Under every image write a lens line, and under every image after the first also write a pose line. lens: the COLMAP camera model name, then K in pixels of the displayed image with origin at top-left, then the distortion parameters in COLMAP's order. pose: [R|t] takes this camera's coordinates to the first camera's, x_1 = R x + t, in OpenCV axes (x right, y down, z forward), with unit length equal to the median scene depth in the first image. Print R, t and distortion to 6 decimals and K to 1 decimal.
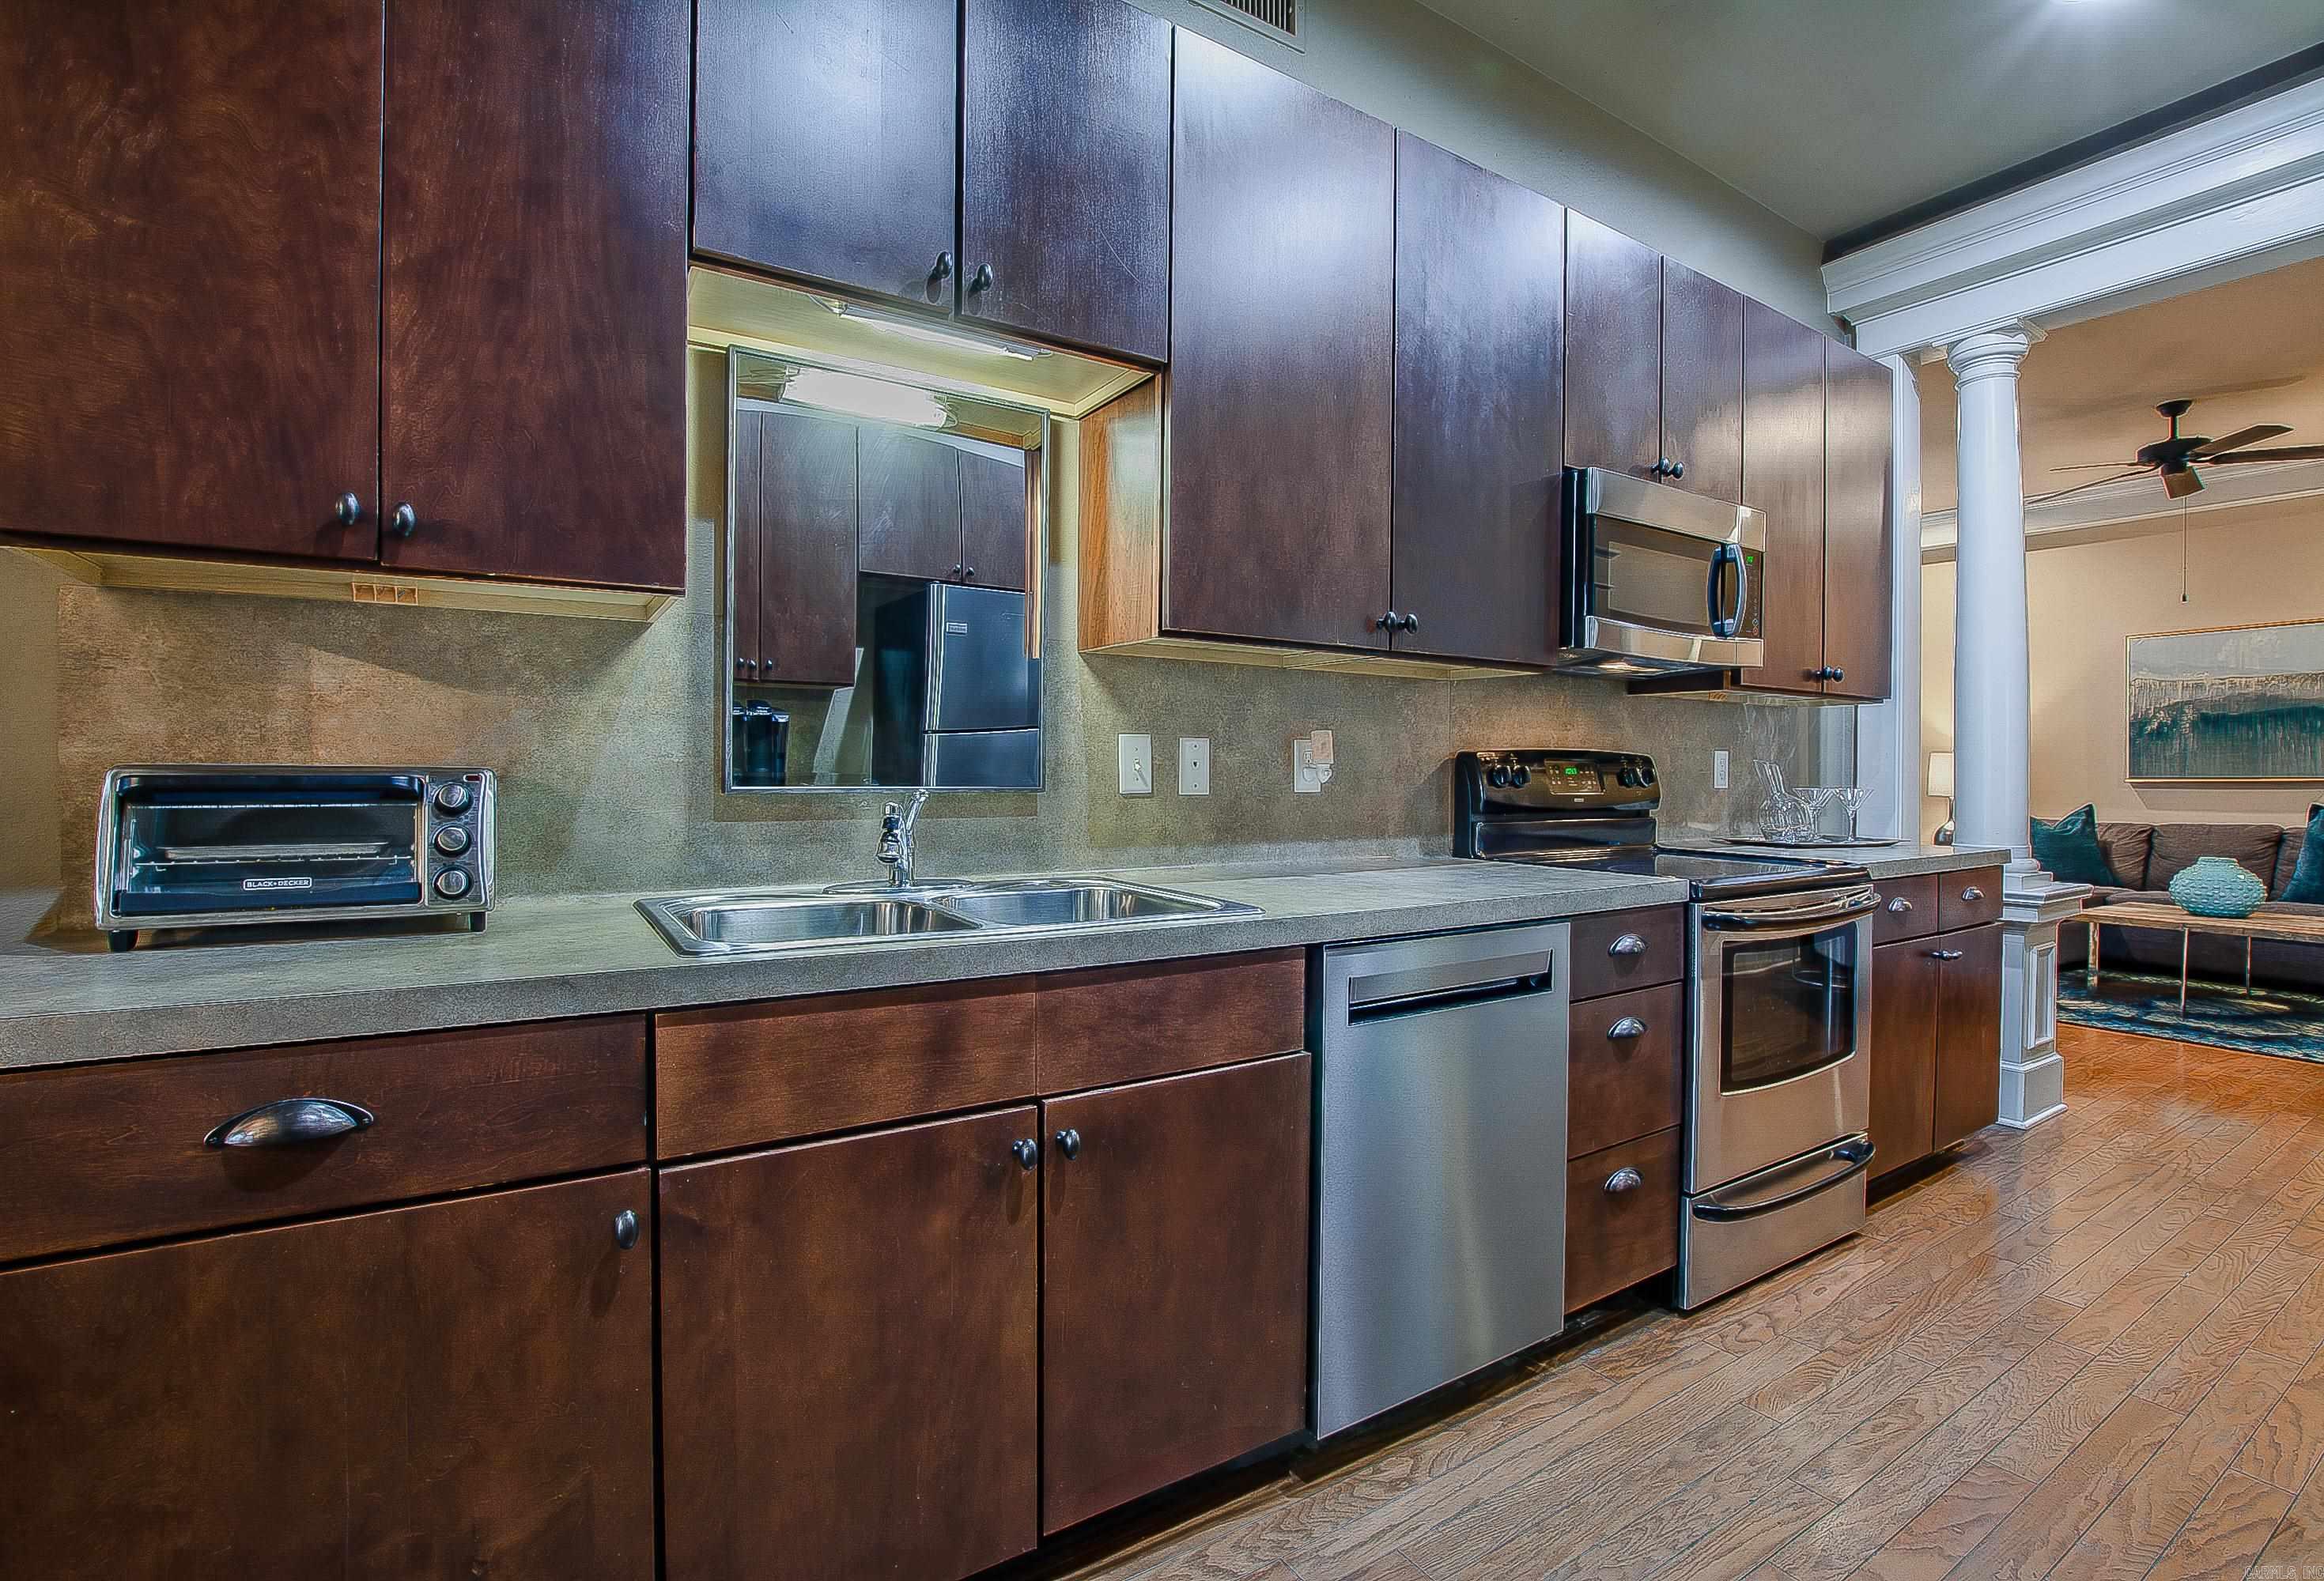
lens RADIAL K [[1042.1, 0, 1172.6], [0, 1042.1, 787.2], [0, 0, 1]] dist [-0.031024, 0.005245]
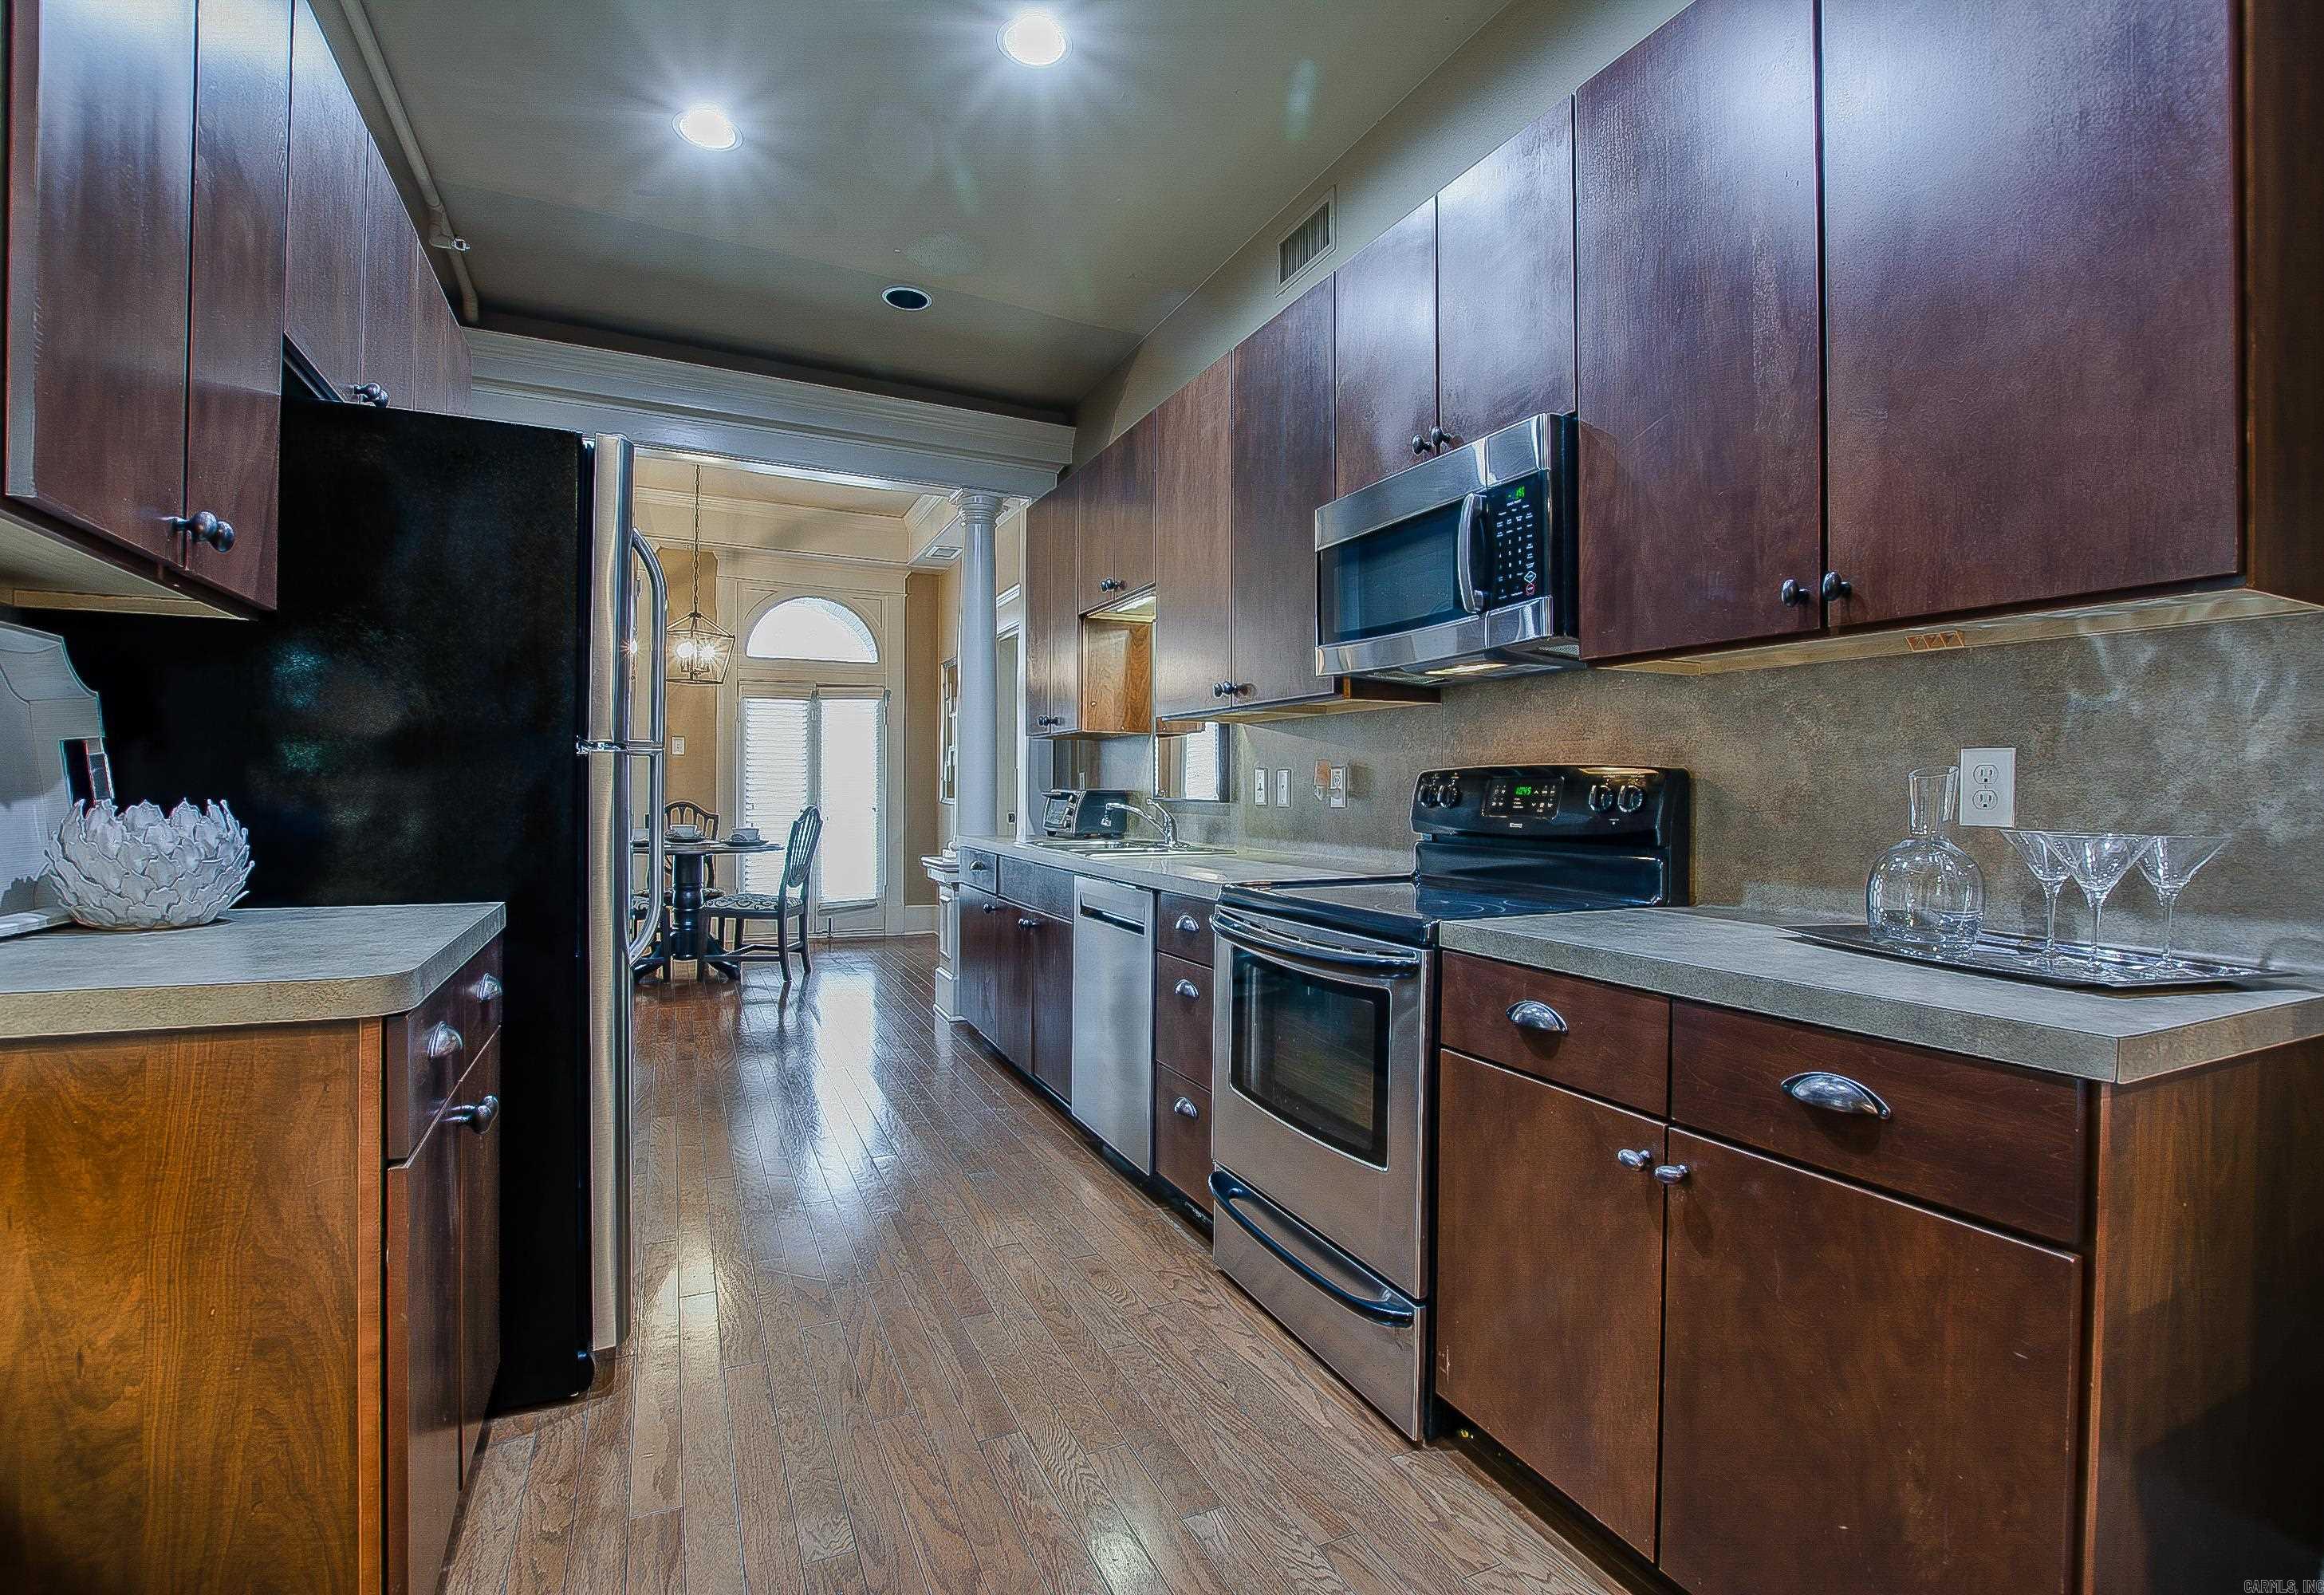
lens RADIAL K [[1053.0, 0, 1175.4], [0, 1053.0, 796.4], [0, 0, 1]] dist [-0.035113, 0.006784]
pose [[-0.117650, -0.001314, -0.993054, 1.774652], [-0.025236, 0.999680, 0.001667, -0.006523], [0.992734, 0.025256, -0.117646, 1.157661]]
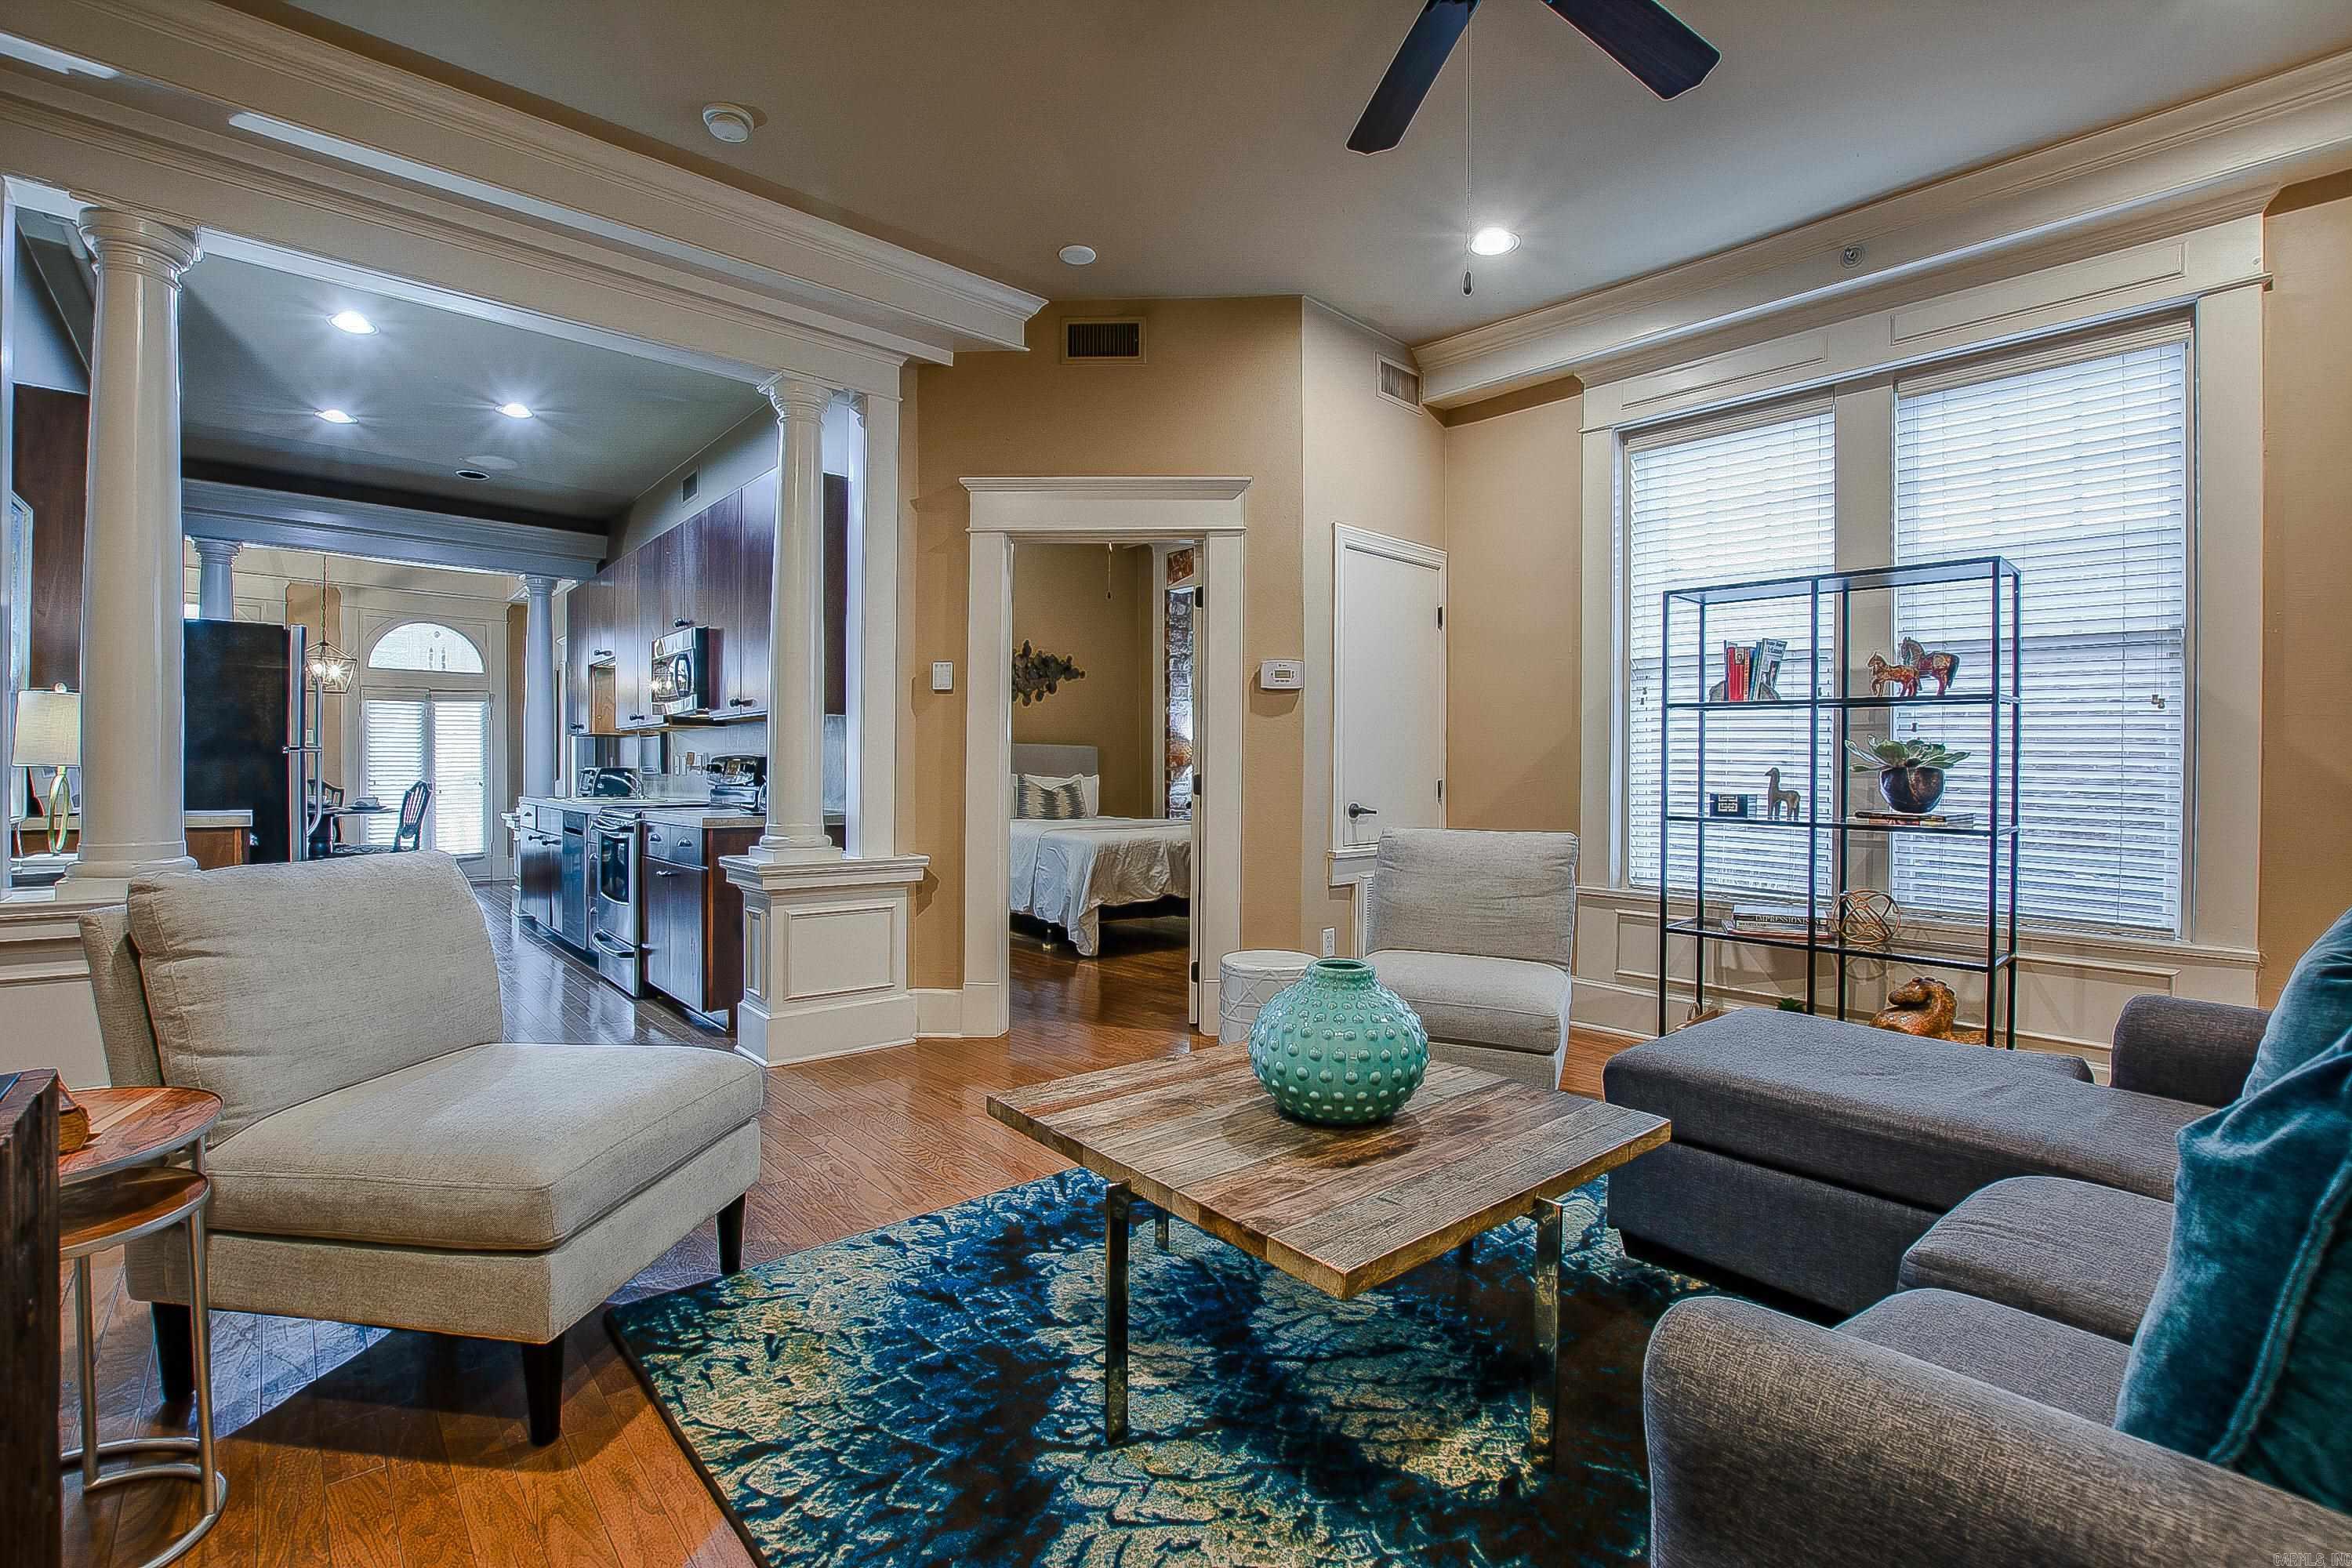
lens RADIAL K [[1032.2, 0, 1188.6], [0, 1032.2, 778.8], [0, 0, 1]] dist [-0.034489, 0.005127]
pose [[0.167581, -0.000303, -0.985858, 3.530955], [-0.017502, 0.999841, -0.003283, 0.002864], [0.985703, 0.017805, 0.167549, 2.176120]]
